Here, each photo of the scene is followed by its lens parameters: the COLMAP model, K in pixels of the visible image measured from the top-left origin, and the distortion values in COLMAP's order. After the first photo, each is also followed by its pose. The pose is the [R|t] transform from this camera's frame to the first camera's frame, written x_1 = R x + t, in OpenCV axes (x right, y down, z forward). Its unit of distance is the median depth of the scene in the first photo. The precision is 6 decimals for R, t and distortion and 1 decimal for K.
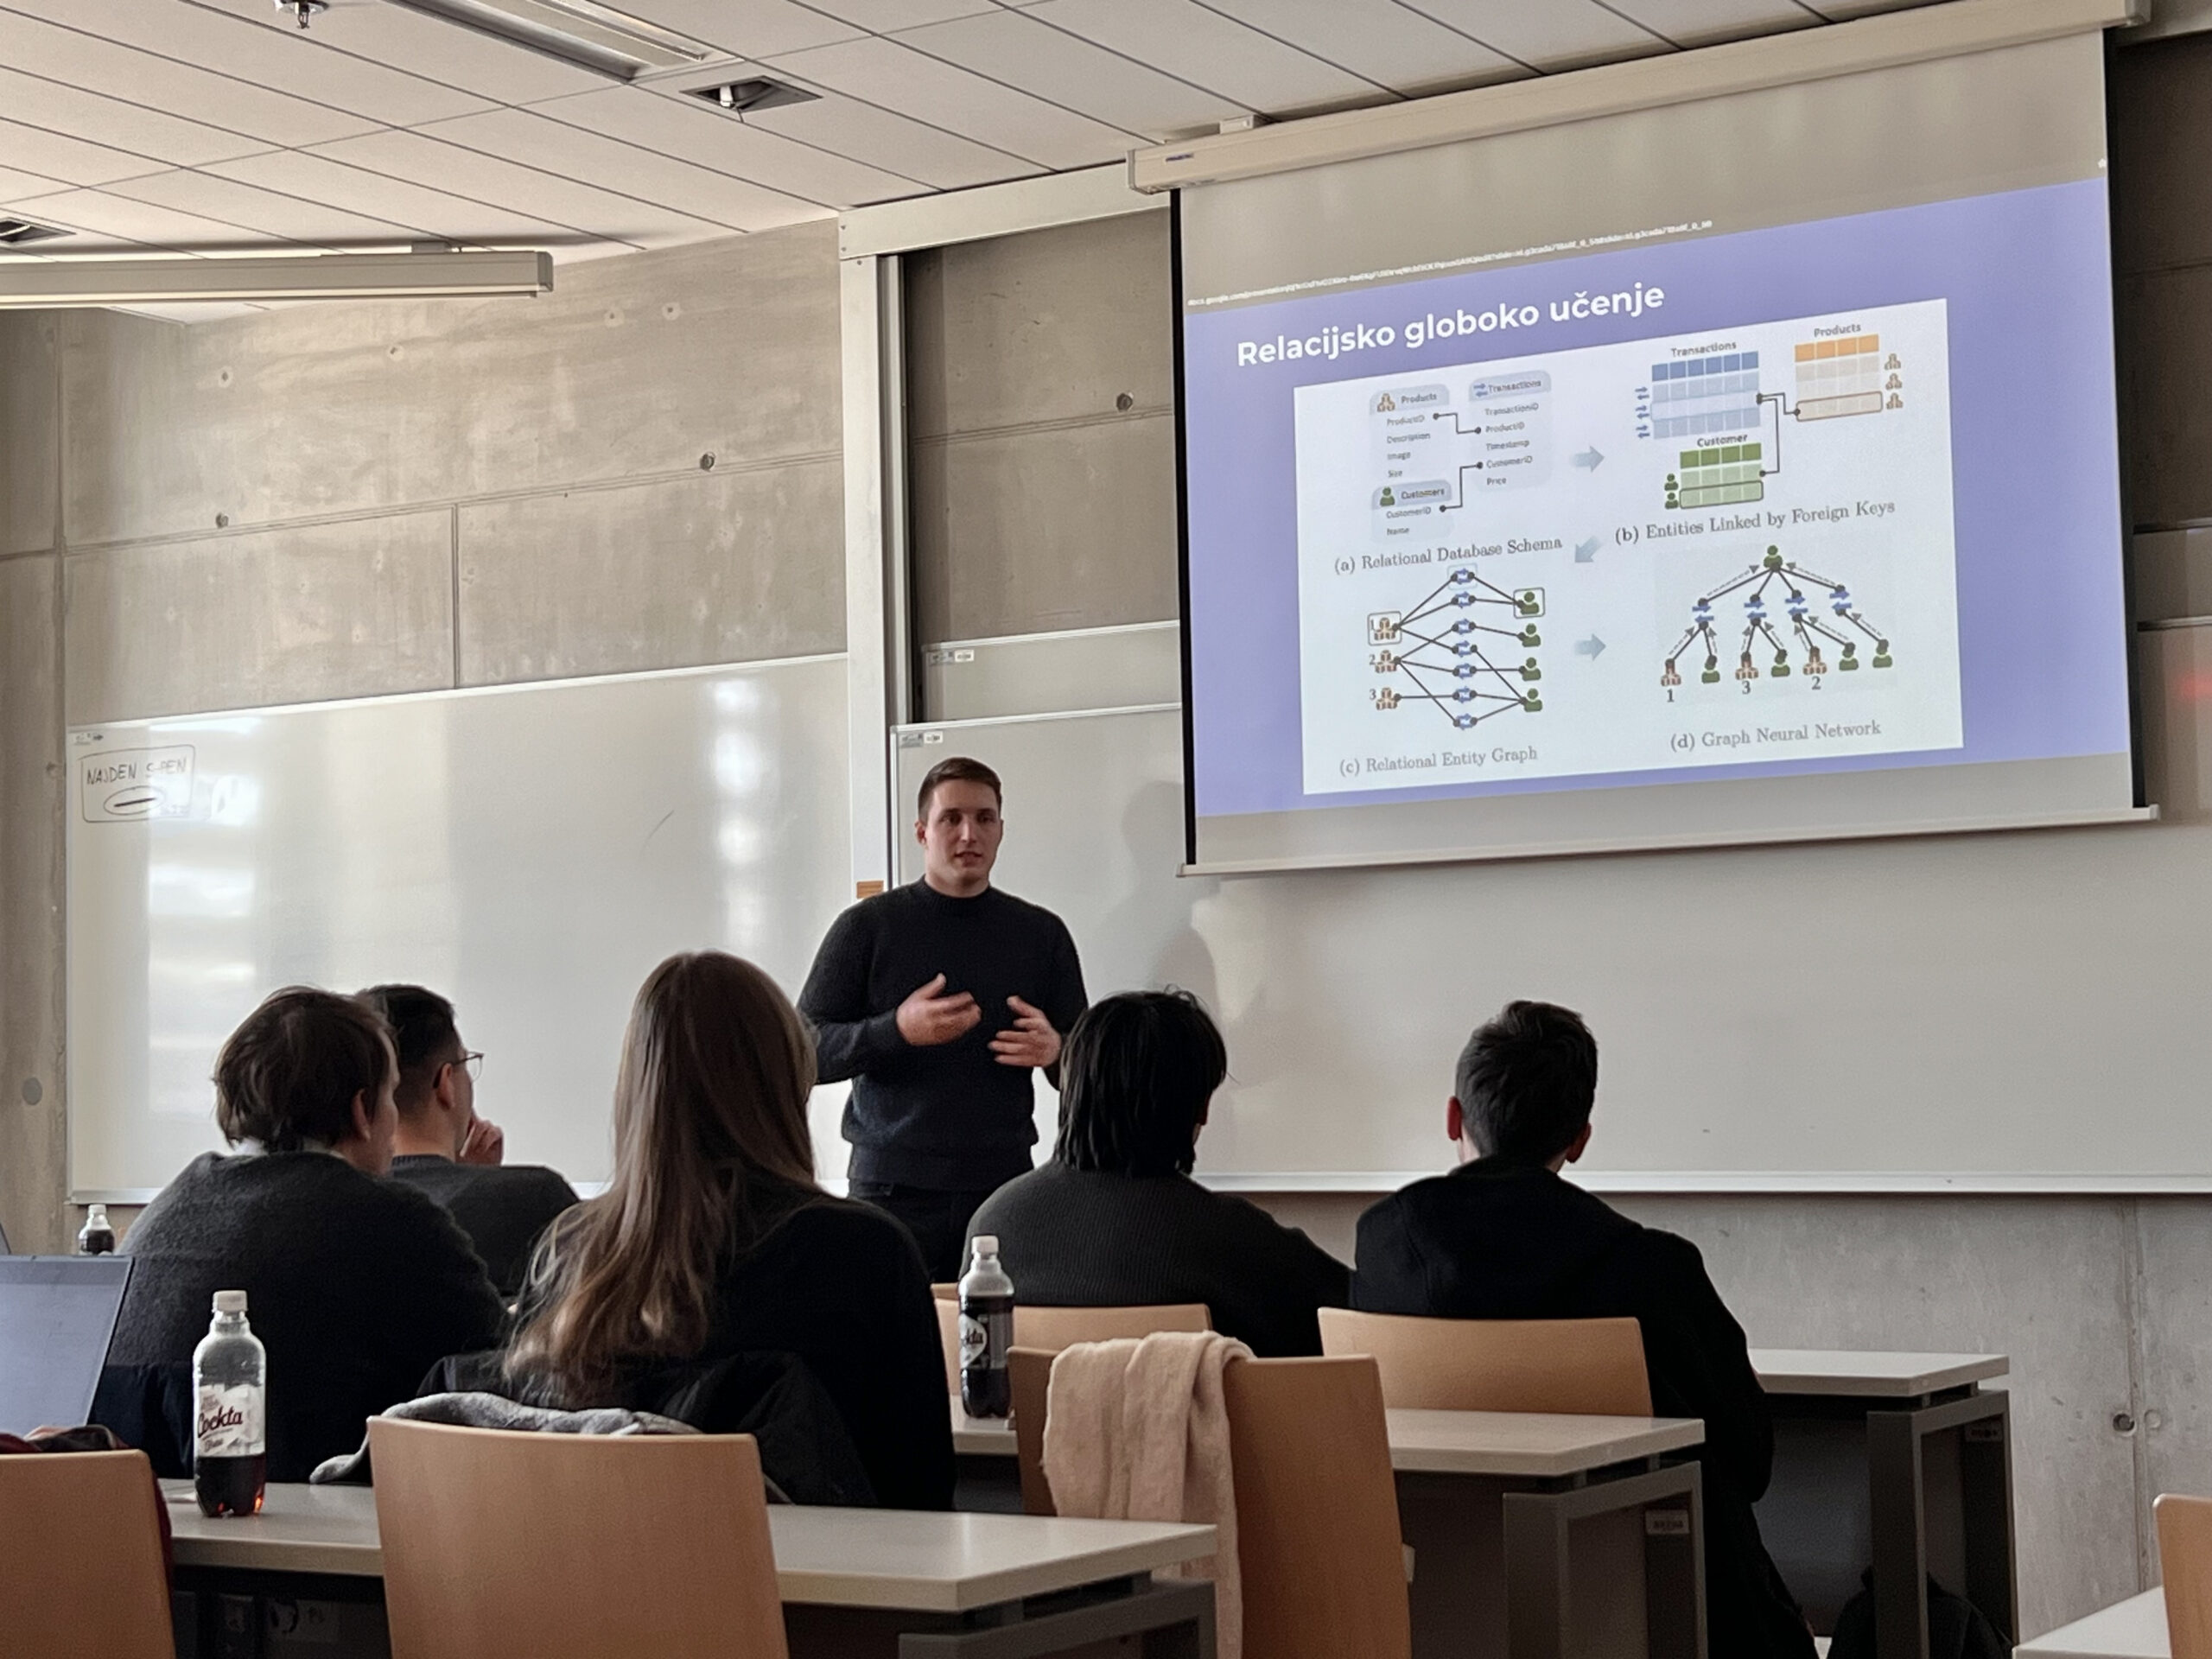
lens RADIAL K [[3750.8, 0, 1102.5], [0, 3750.8, 839.1], [0, 0, 1]] dist [0.135118, 0.000000]
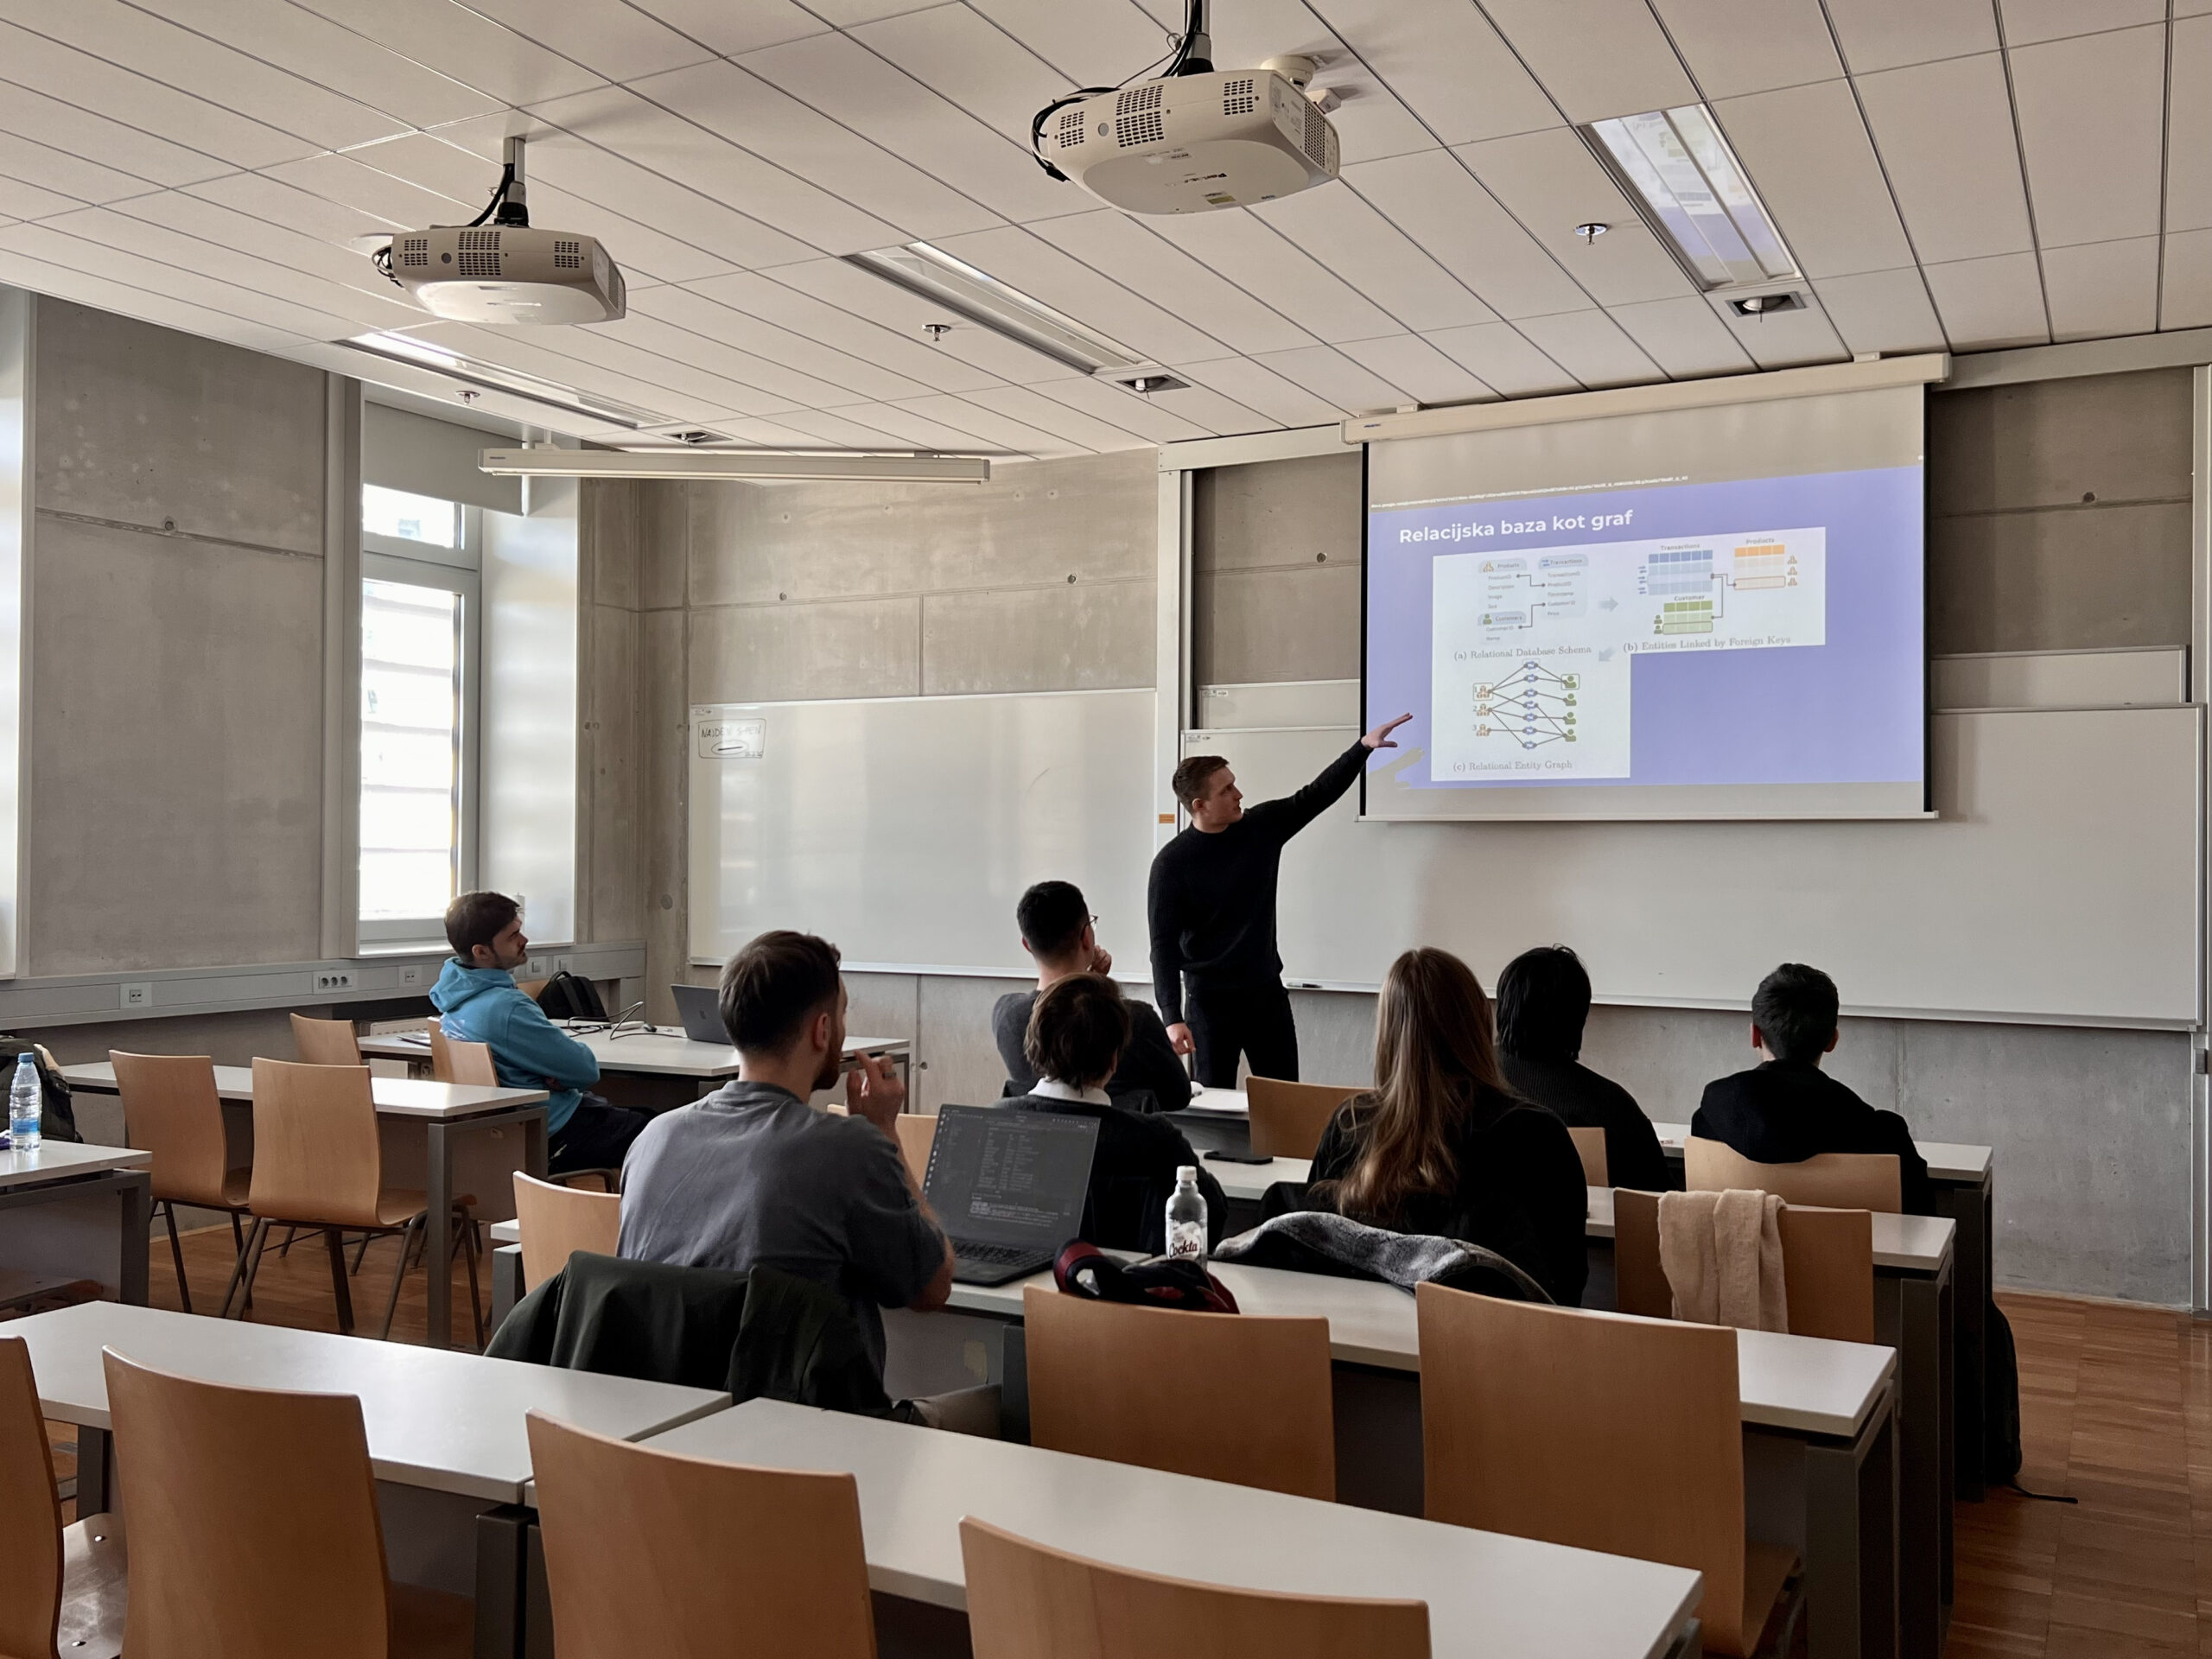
lens RADIAL K [[1881.4, 0, 1116.2], [0, 1881.4, 830.8], [0, 0, 1]] dist [0.077924, -0.073239]
pose [[0.997603, 0.028440, 0.063078, -0.154734], [-0.031911, 0.997992, 0.054721, -0.032262], [-0.061395, -0.056603, 0.996507, 0.088984]]
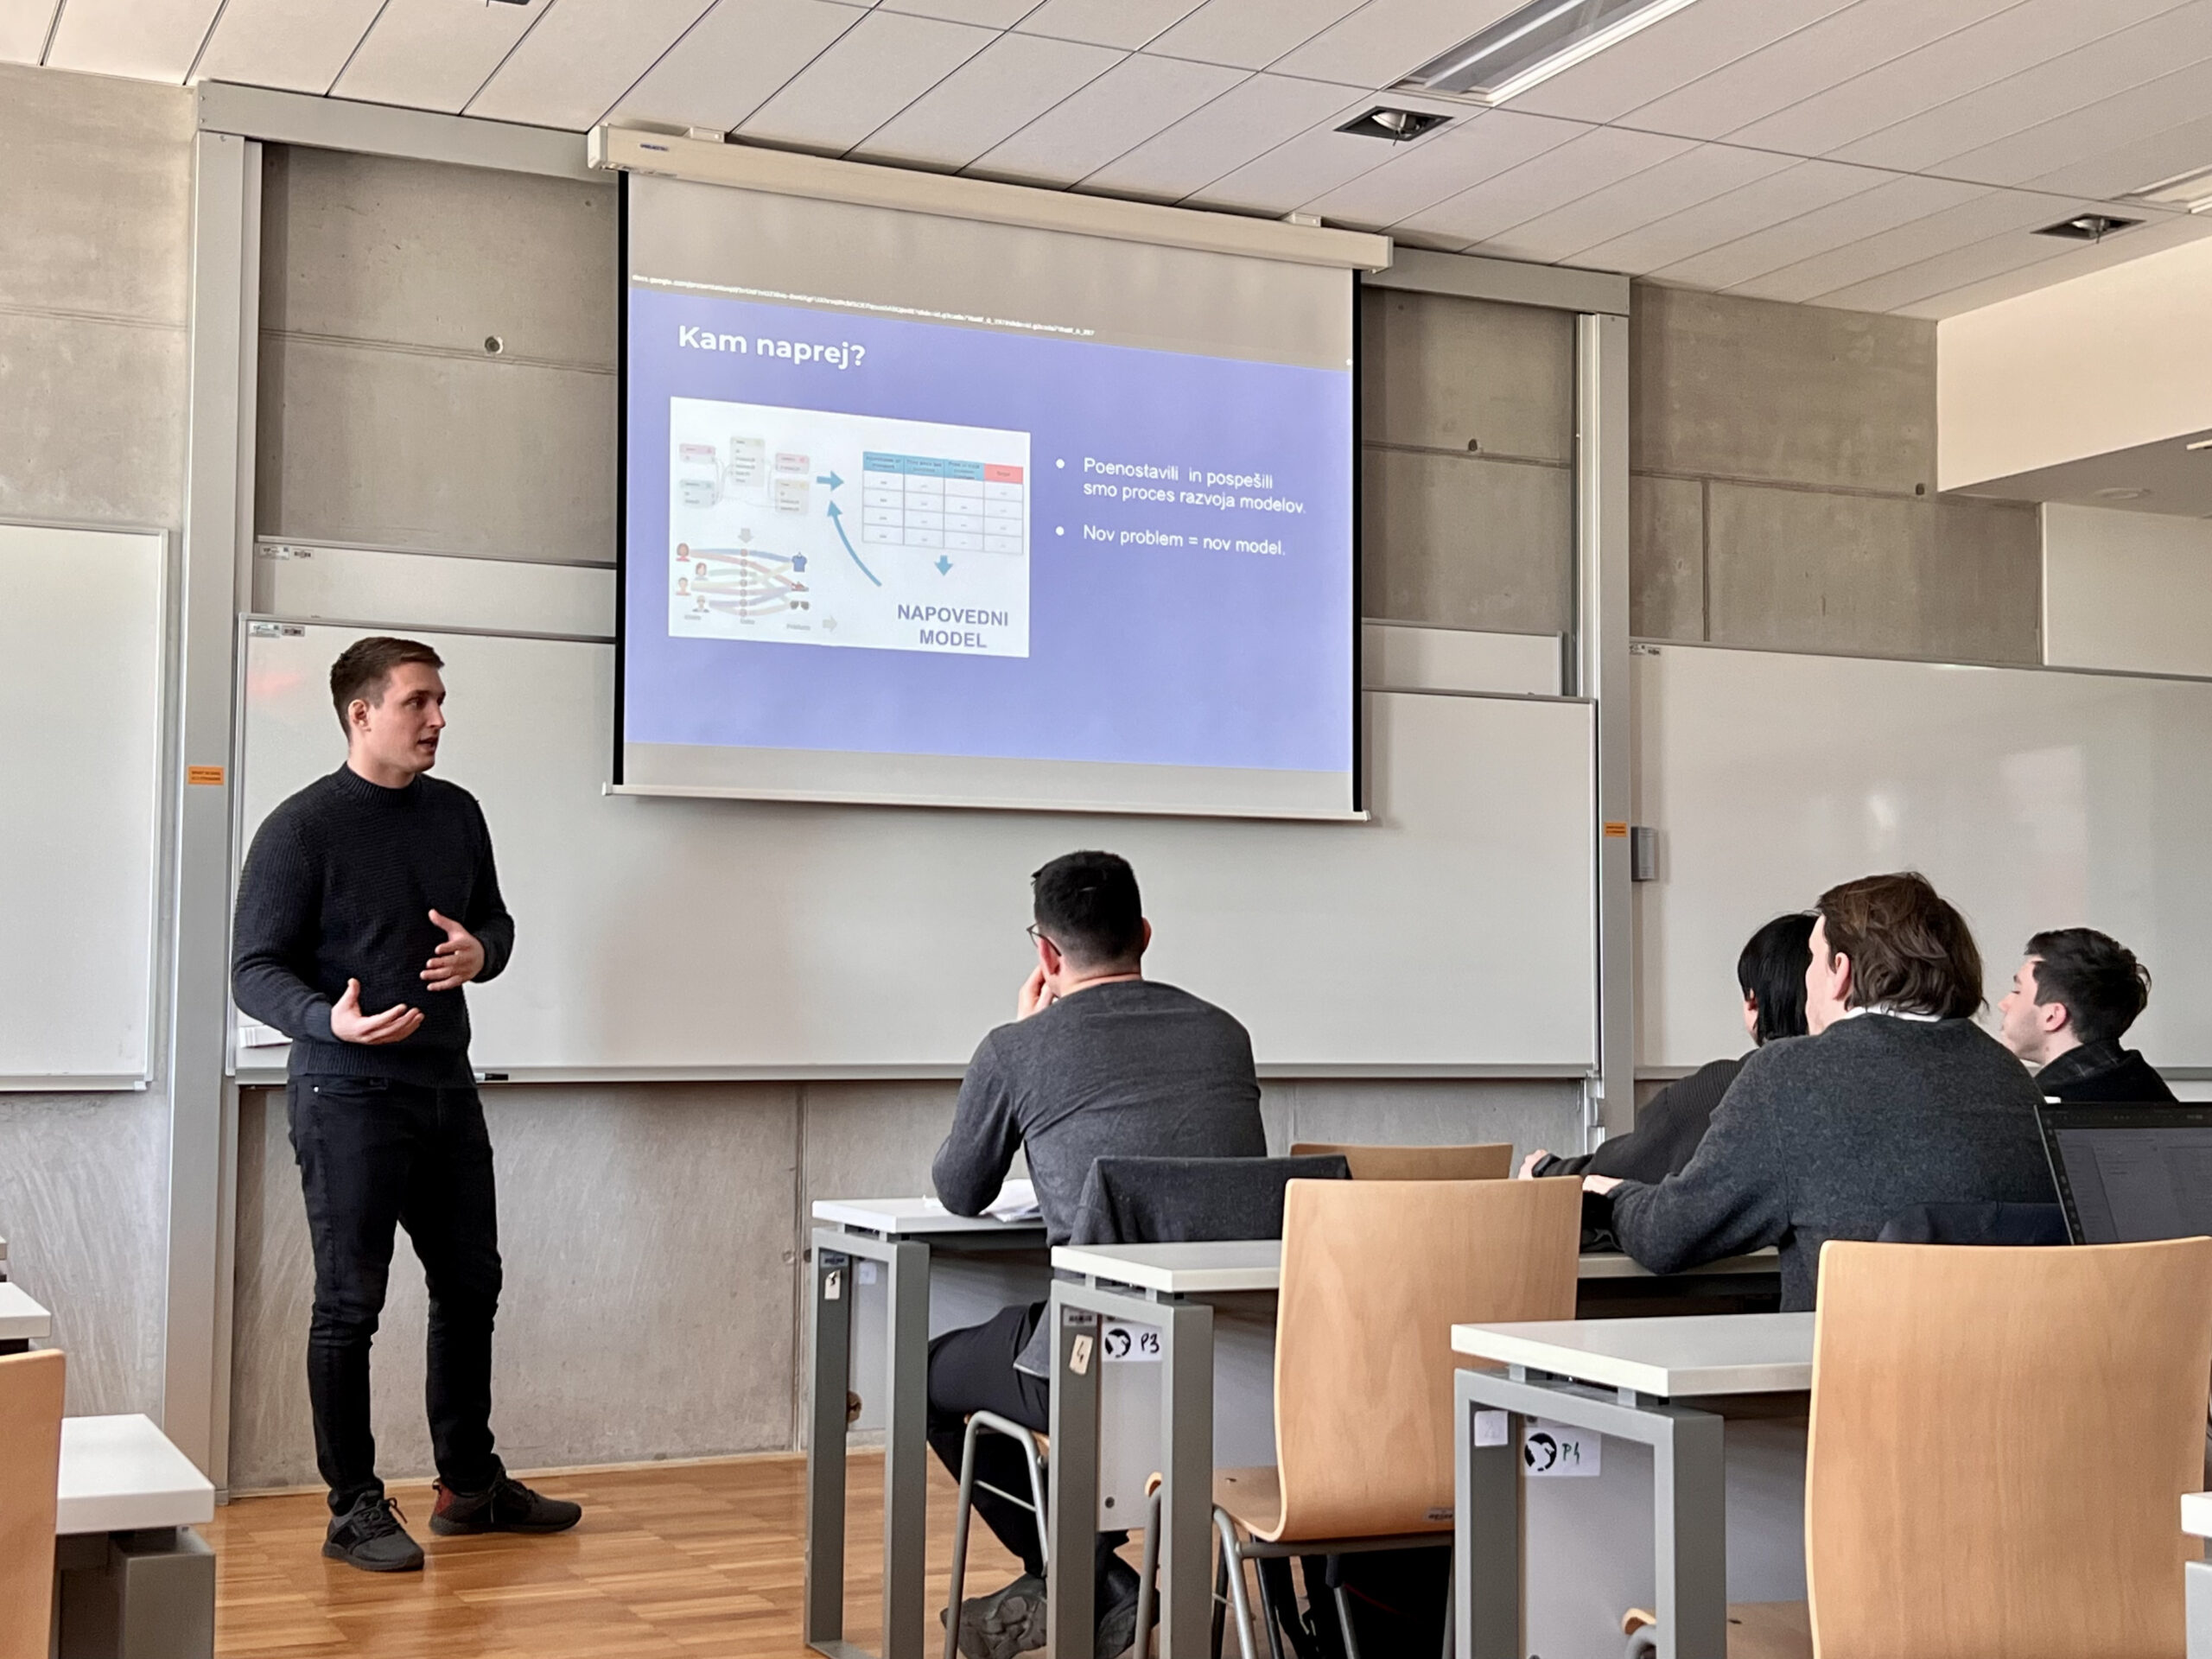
lens RADIAL K [[2885.0, 0, 1111.5], [0, 2885.0, 815.0], [0, 0, 1]] dist [0.068052, 0.000000]
pose [[0.547482, 0.081907, 0.832799, -0.601238], [-0.071528, 0.996137, -0.050949, 0.048505], [-0.833755, -0.031674, 0.551226, 0.412470]]
